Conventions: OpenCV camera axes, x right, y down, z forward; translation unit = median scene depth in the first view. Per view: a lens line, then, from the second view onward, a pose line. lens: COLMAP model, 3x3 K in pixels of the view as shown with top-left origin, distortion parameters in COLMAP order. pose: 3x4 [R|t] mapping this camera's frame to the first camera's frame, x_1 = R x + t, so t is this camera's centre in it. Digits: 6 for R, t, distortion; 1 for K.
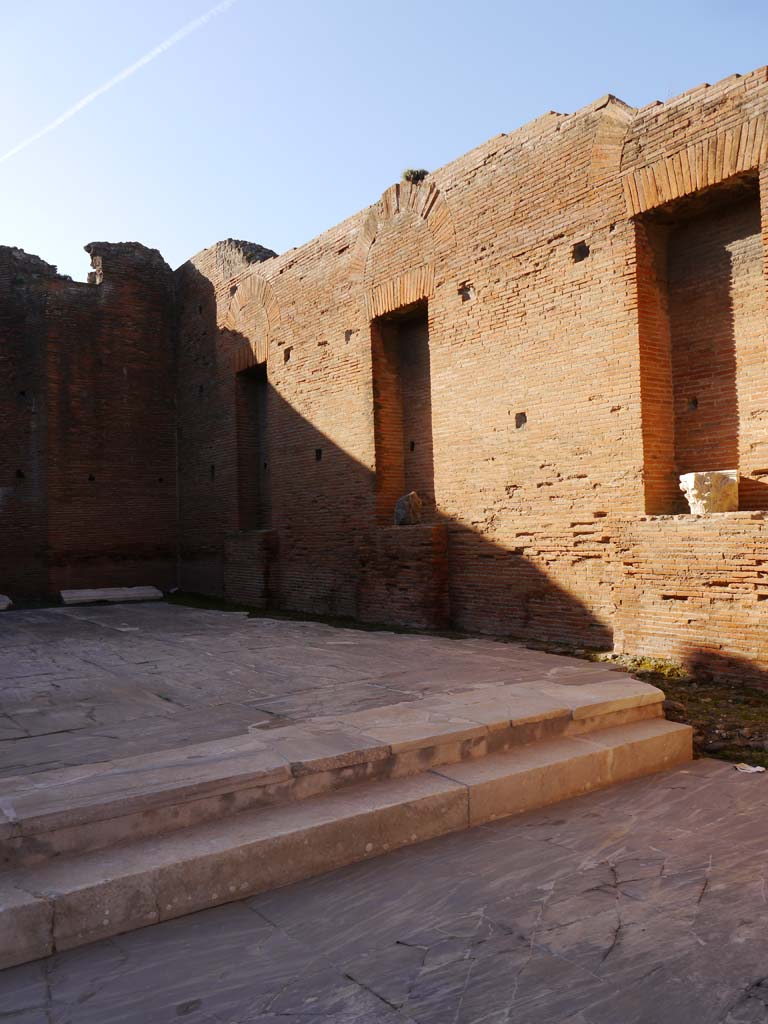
lens RADIAL K [[854.4, 0, 384.3], [0, 854.4, 507.8], [0, 0, 1]] dist [-0.036167, 0.026415]
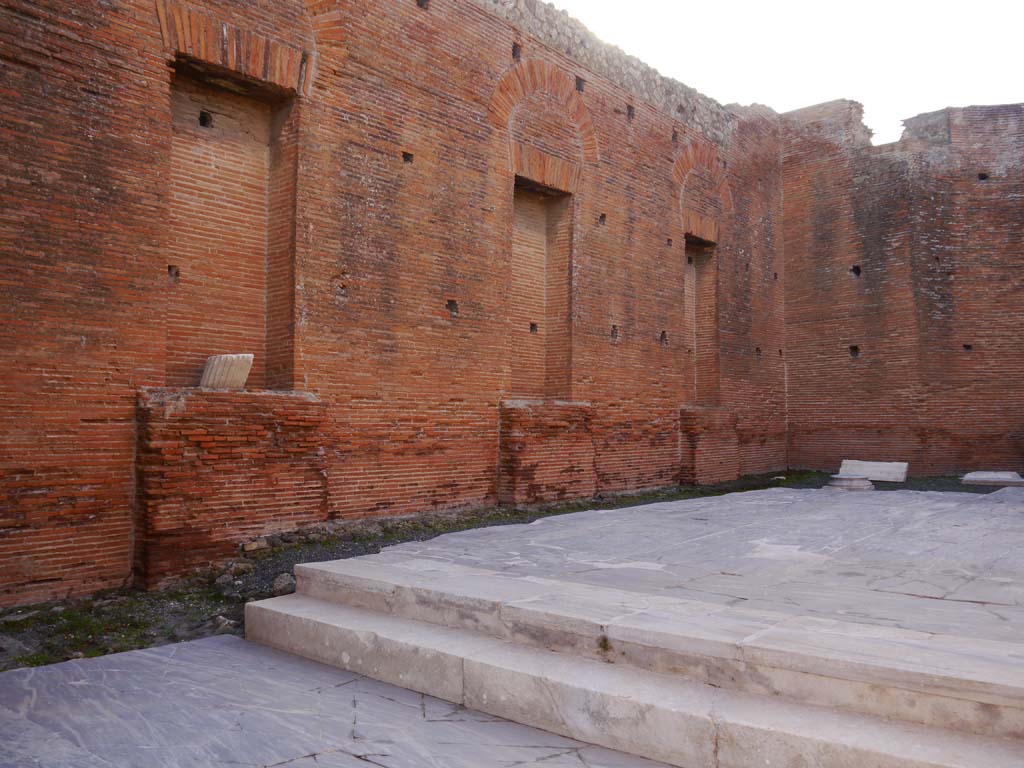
lens RADIAL K [[854.4, 0, 508.4], [0, 854.4, 378.8], [0, 0, 1]] dist [-0.036167, 0.026415]
pose [[0.267554, -0.032775, -0.962985, 0.219164], [0.028982, 0.999243, -0.025957, 0.028083], [0.963107, -0.020965, 0.268302, 0.200677]]
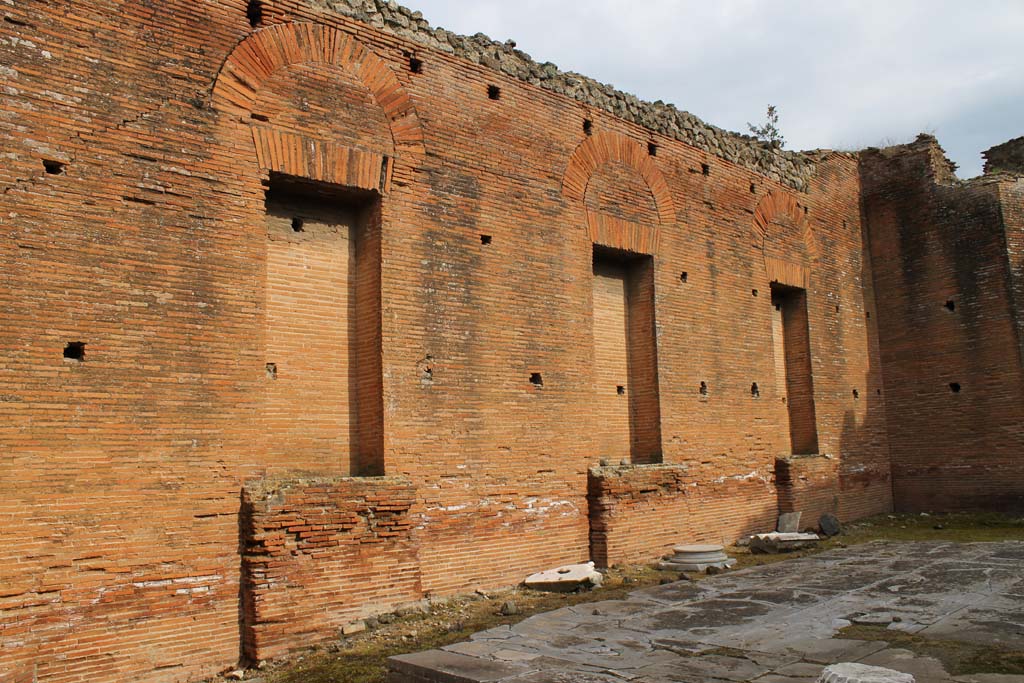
lens RADIAL K [[868.7, 0, 499.0], [0, 868.7, 340.8], [0, 0, 1]] dist [-0.161961, 0.142219]
pose [[0.138486, -0.120593, -0.982995, 0.263806], [0.067503, 0.991400, -0.112114, -0.025603], [0.988061, -0.050829, 0.145435, 0.218472]]
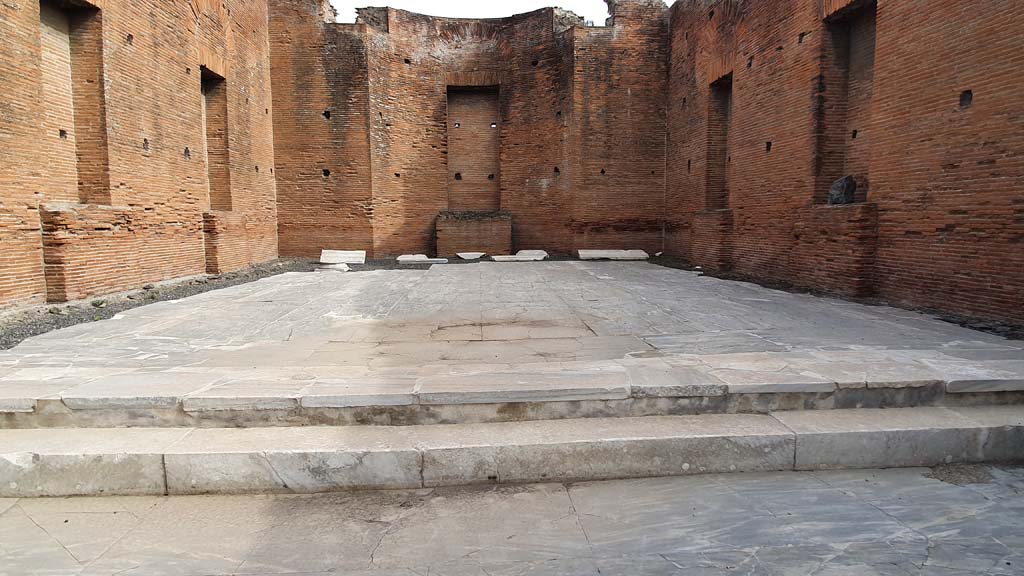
lens RADIAL K [[599.2, 0, 509.1], [0, 599.2, 287.2], [0, 0, 1]] dist [0.008356, -0.006888]
pose [[0.855495, 0.076645, -0.512108, 0.090508], [-0.001586, 0.989368, 0.145423, 0.018895], [0.517809, -0.123597, 0.846521, 0.107148]]
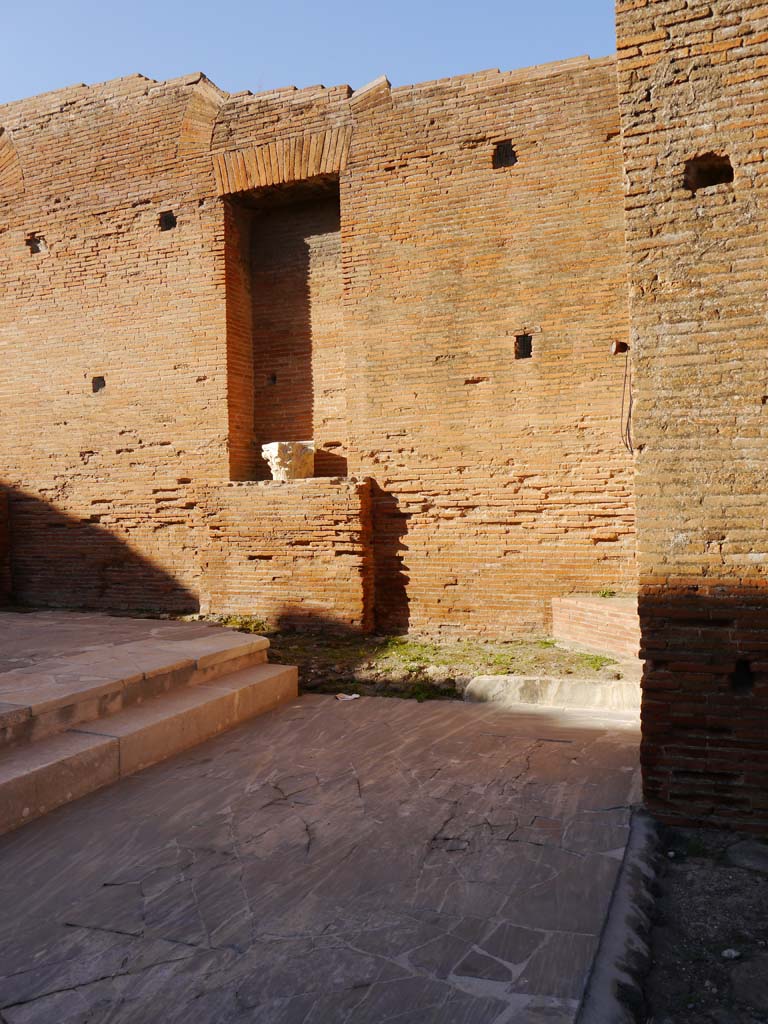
lens RADIAL K [[854.4, 0, 387.5], [0, 854.4, 505.2], [0, 0, 1]] dist [-0.036167, 0.026415]
pose [[0.842582, 0.005169, 0.538543, -0.094952], [-0.011757, 0.999892, 0.008796, 0.025580], [-0.538440, -0.013743, 0.842552, 0.004376]]
